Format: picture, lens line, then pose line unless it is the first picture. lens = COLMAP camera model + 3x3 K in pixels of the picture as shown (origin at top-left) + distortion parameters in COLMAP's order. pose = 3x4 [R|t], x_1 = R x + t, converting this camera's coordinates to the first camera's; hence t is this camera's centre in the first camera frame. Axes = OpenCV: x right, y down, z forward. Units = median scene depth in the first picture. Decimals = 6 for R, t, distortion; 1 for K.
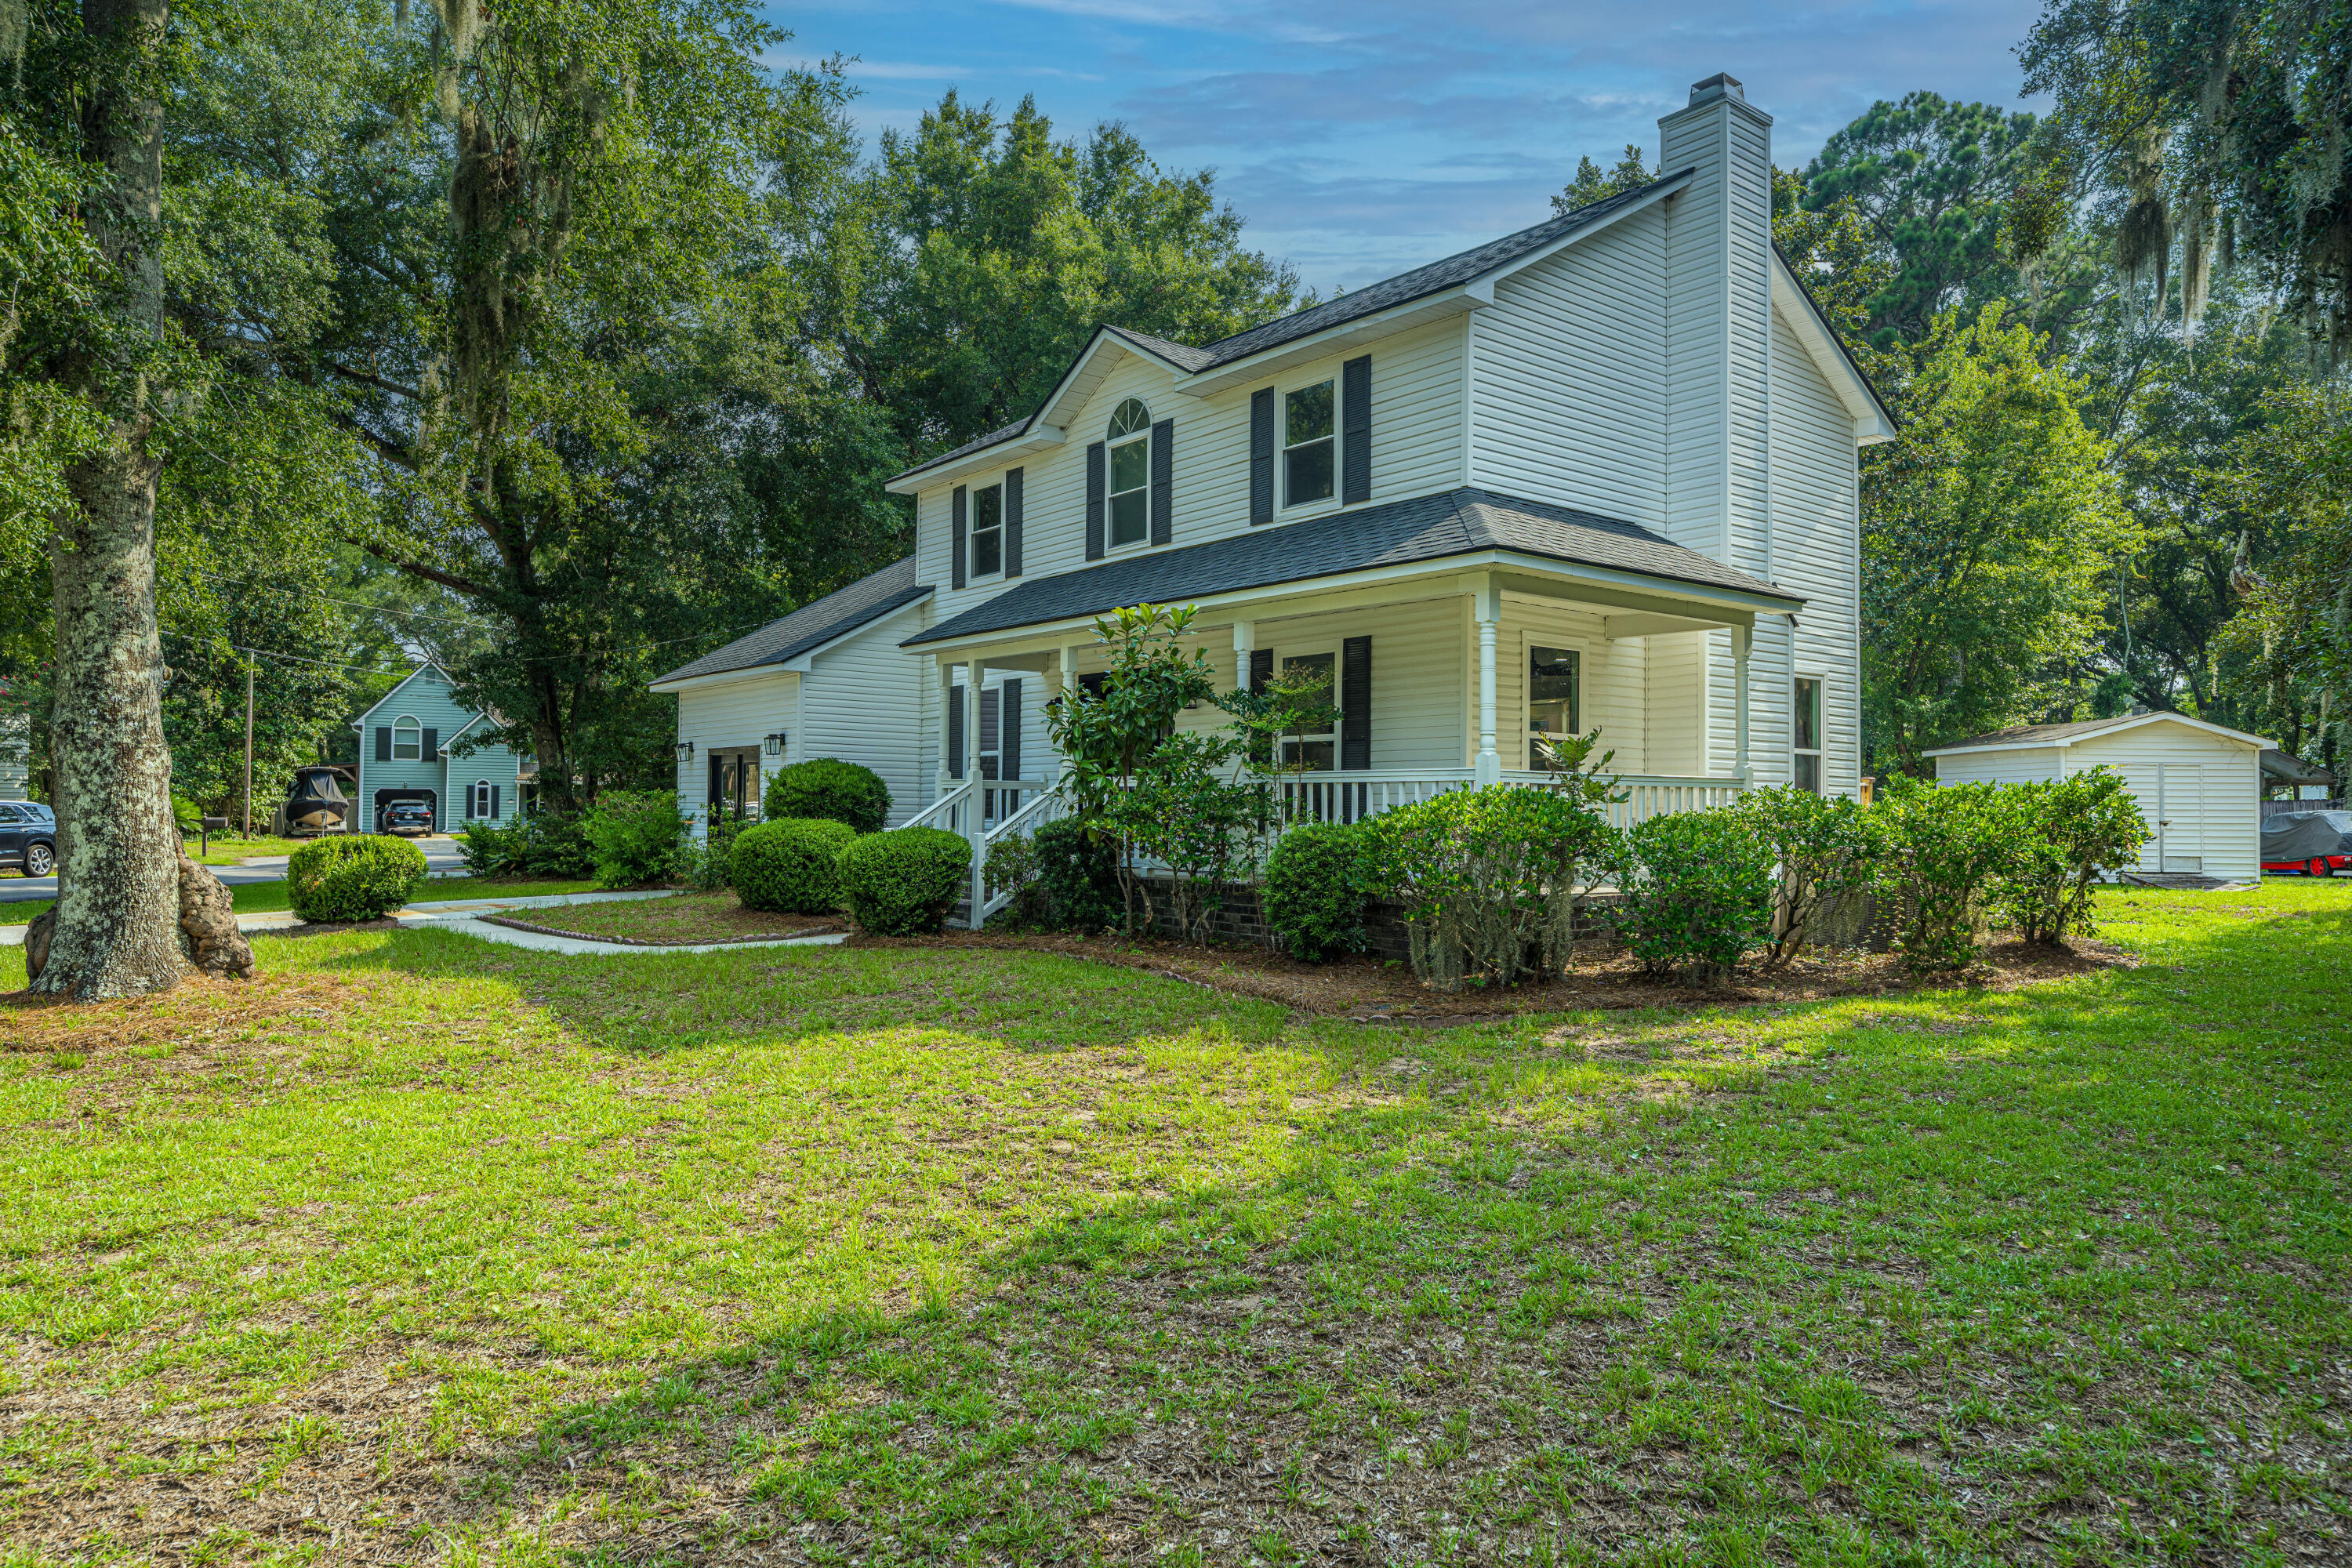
lens RADIAL K [[1499.7, 0, 1168.5], [0, 1499.7, 778.5], [0, 0, 1]] dist [-0.042540, 0.000148]
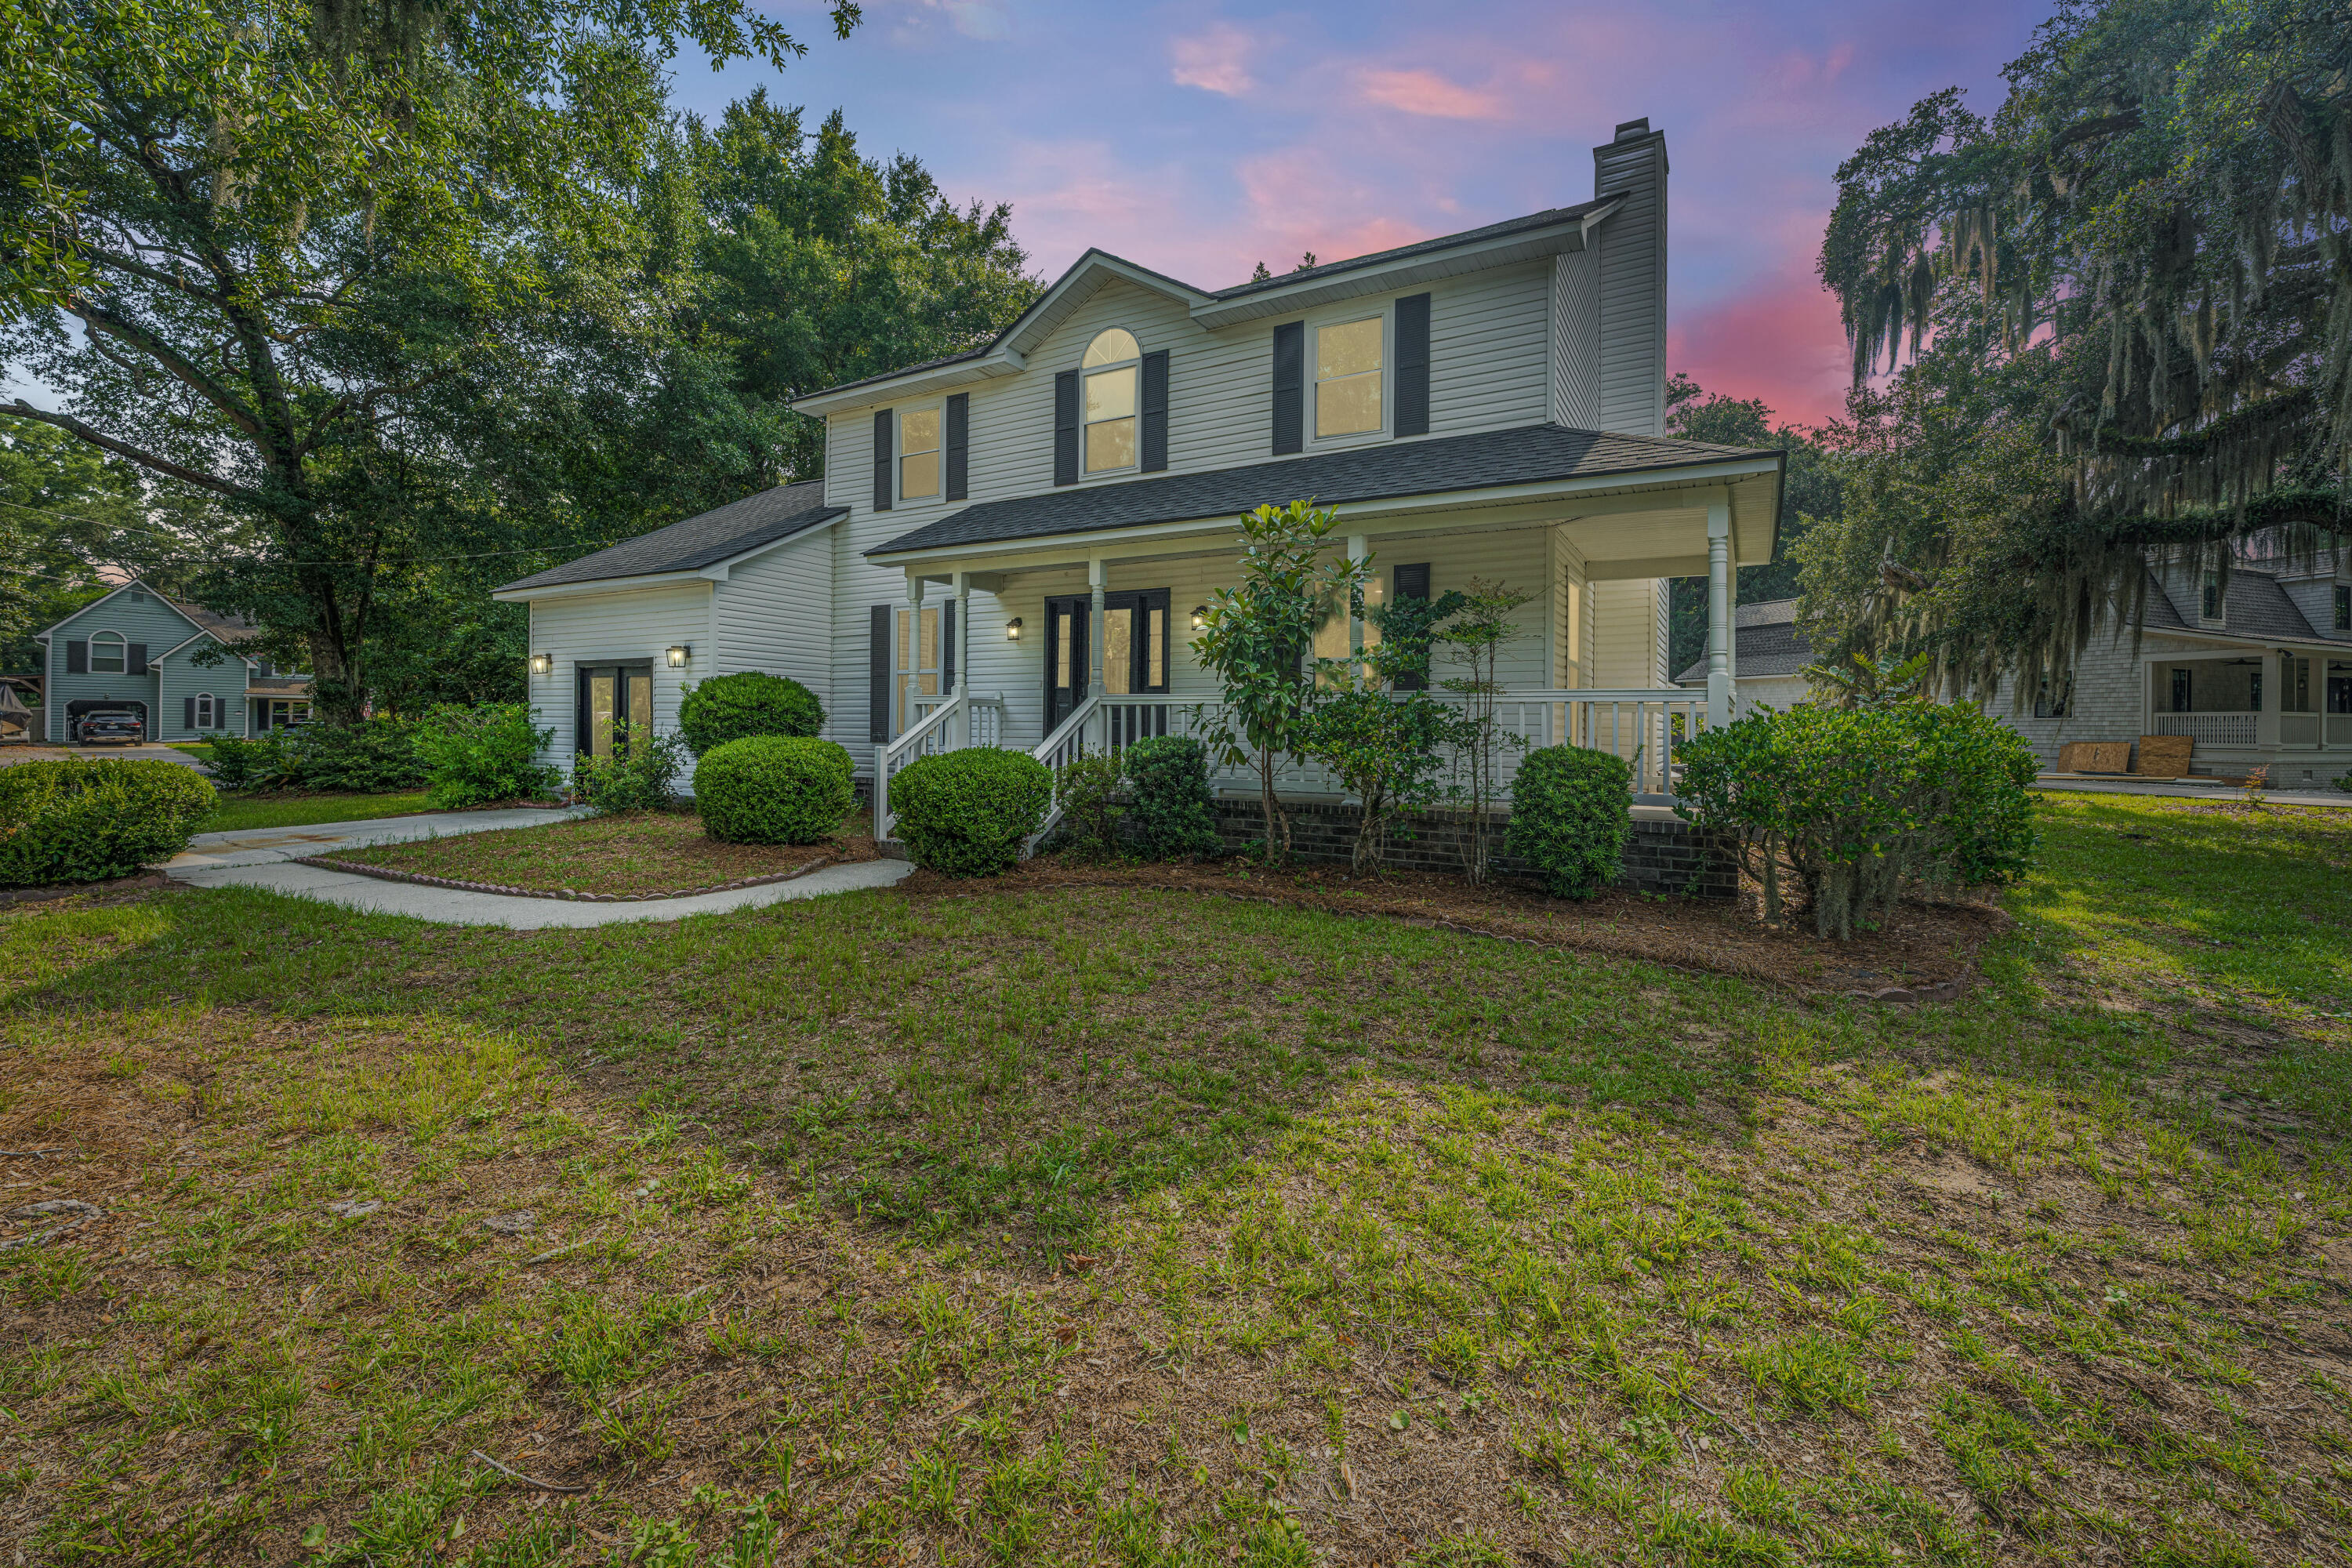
lens RADIAL K [[968.9, 0, 1223.5], [0, 968.9, 739.1], [0, 0, 1]] dist [-0.003286, -0.001304]
pose [[0.925535, 0.001990, 0.378656, -0.165075], [-0.014931, 0.999400, 0.031244, 0.004808], [-0.378367, -0.034571, 0.925010, 0.277213]]
